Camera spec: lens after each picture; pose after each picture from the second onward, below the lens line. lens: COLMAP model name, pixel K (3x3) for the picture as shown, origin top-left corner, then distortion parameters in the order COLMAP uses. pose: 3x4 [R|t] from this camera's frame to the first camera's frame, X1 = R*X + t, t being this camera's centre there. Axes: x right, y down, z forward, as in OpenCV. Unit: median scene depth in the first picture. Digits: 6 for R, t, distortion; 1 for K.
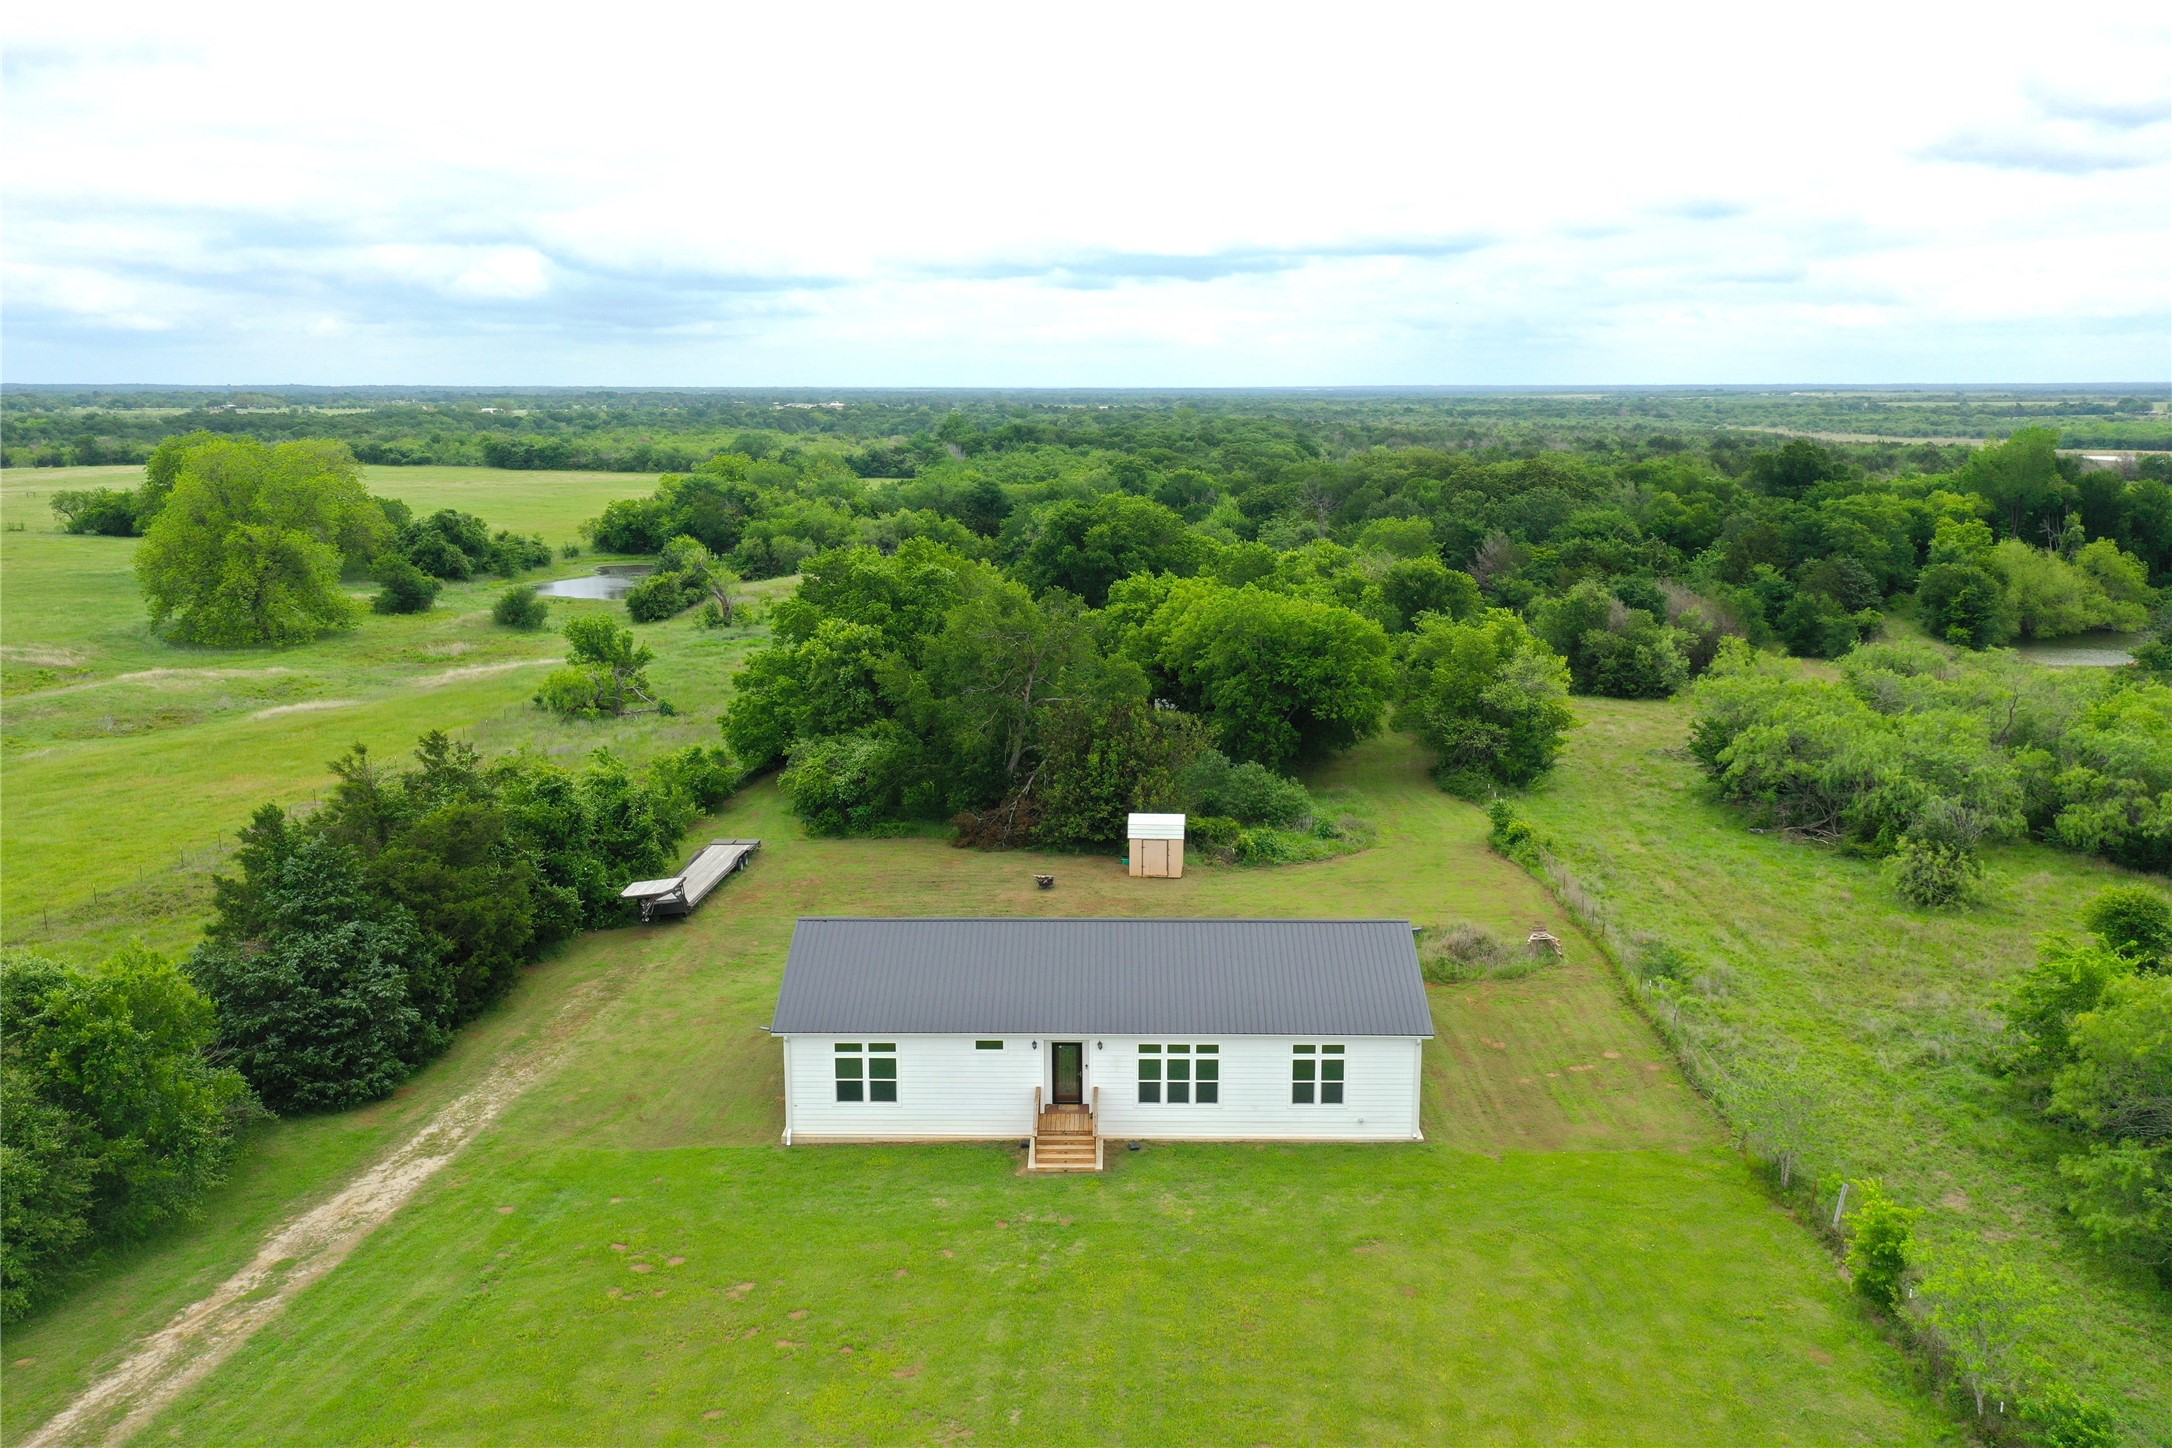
lens RADIAL K [[1717.0, 0, 1089.5], [0, 1717.0, 727.7], [0, 0, 1]] dist [0.012213, 0.006142]
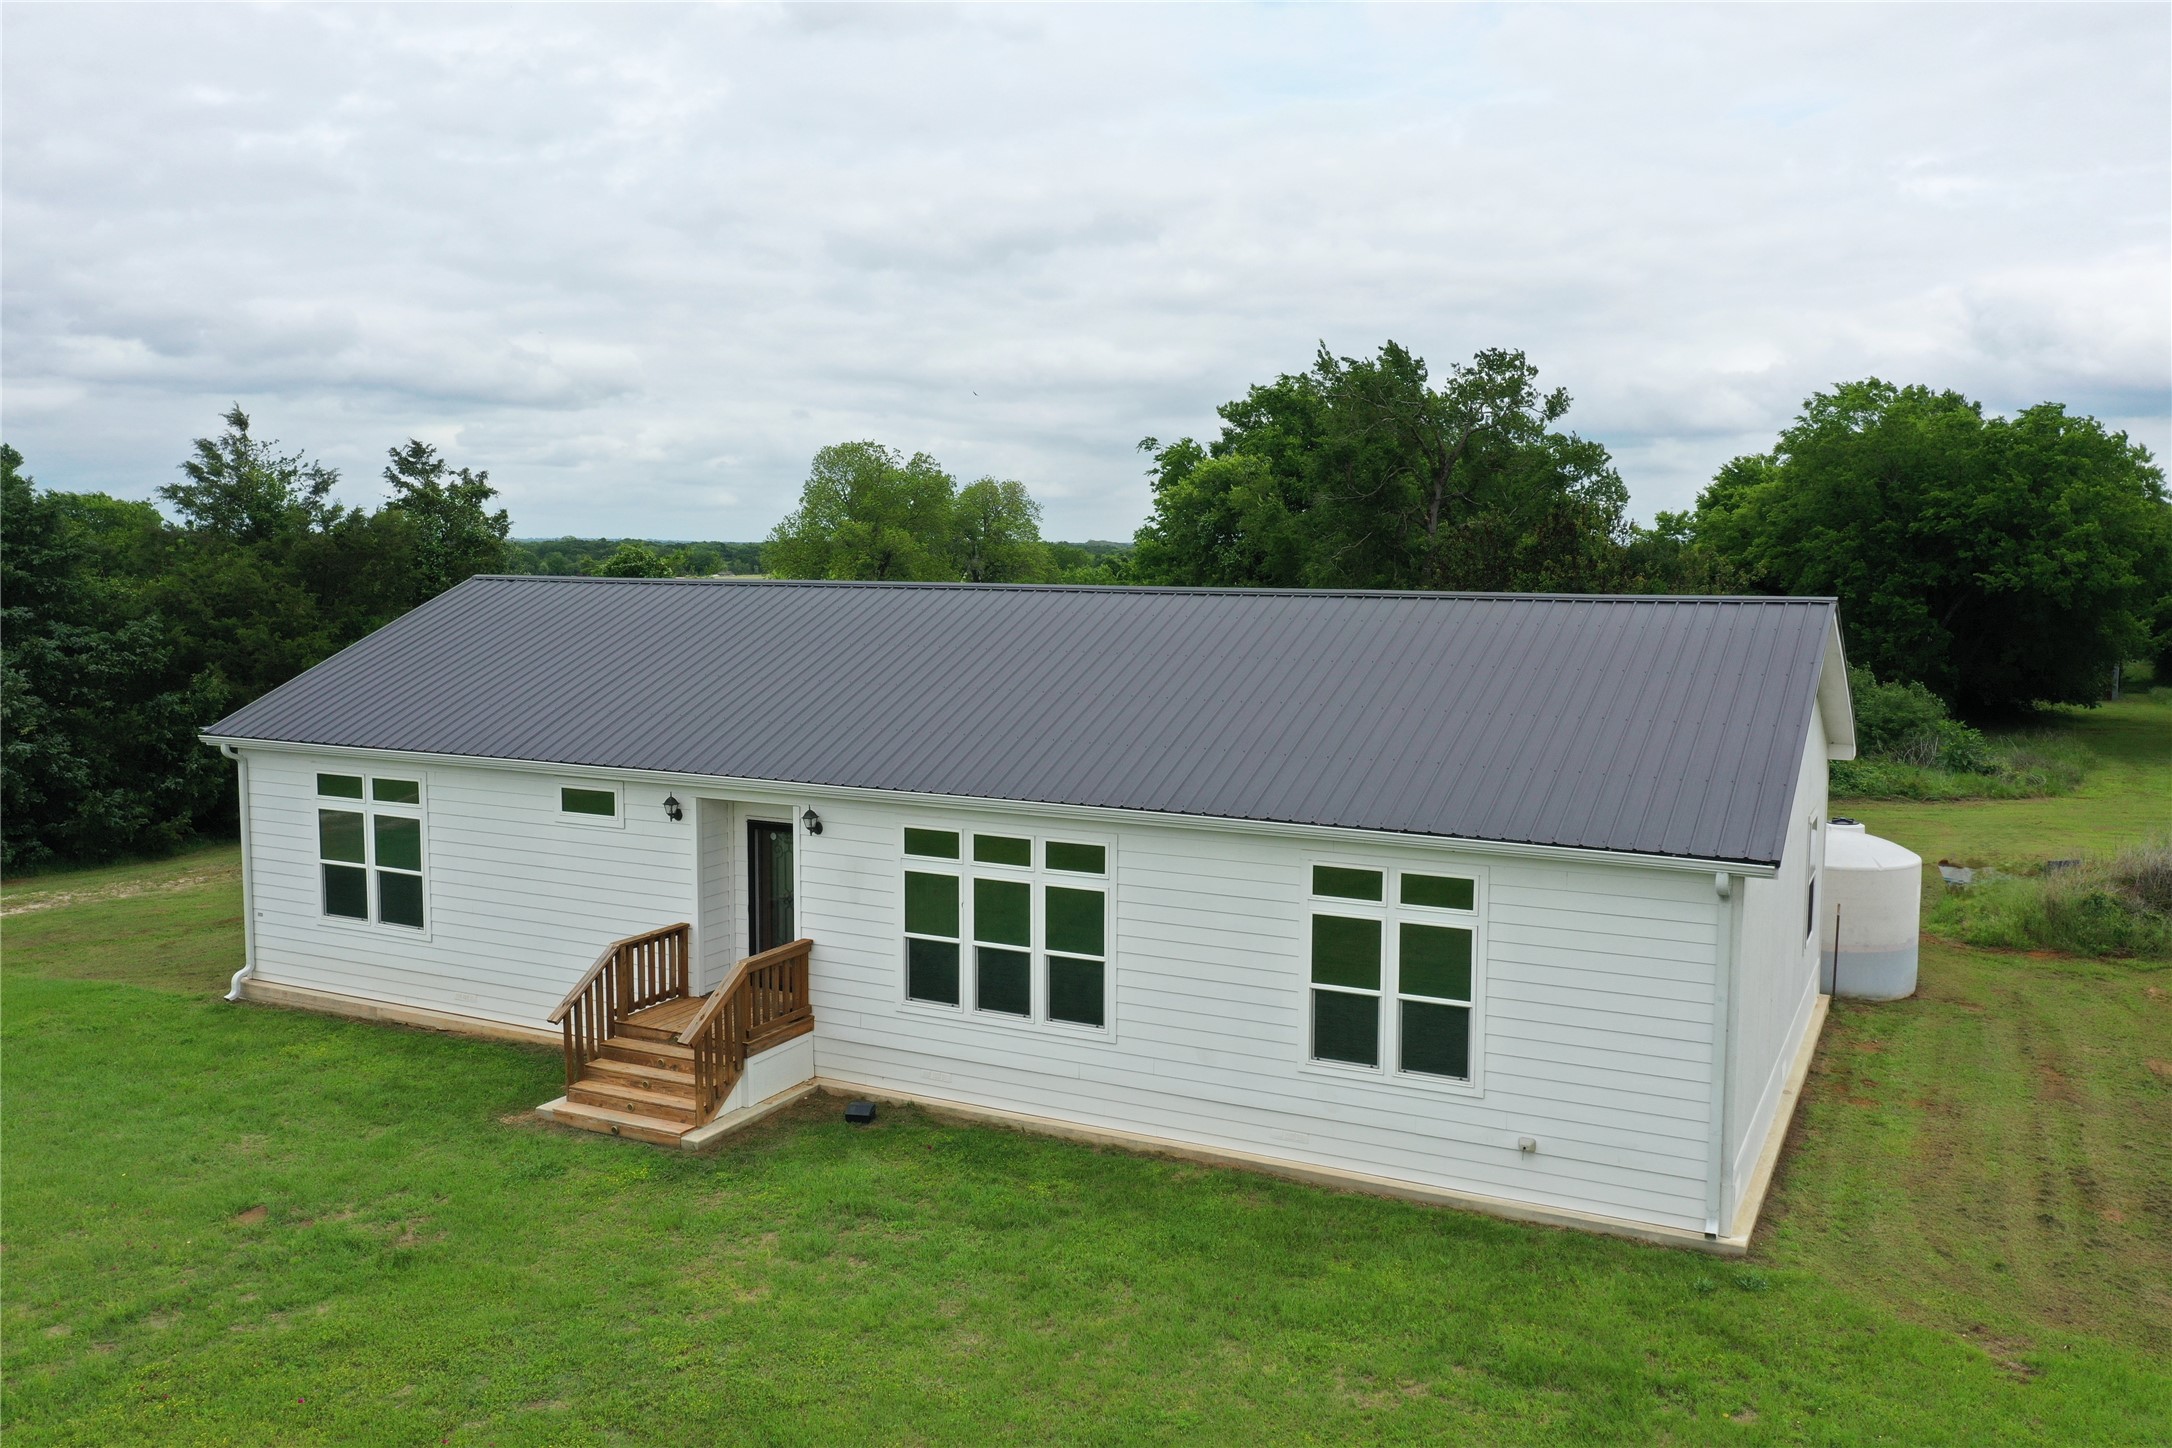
lens RADIAL K [[1717.0, 0, 1079.7], [0, 1717.0, 716.4], [0, 0, 1]] dist [0.012213, 0.006142]
pose [[0.892762, 0.046310, -0.448141, 0.220077], [-0.090024, 0.992980, -0.076728, 0.184566], [0.441442, 0.108843, 0.890664, 0.690825]]
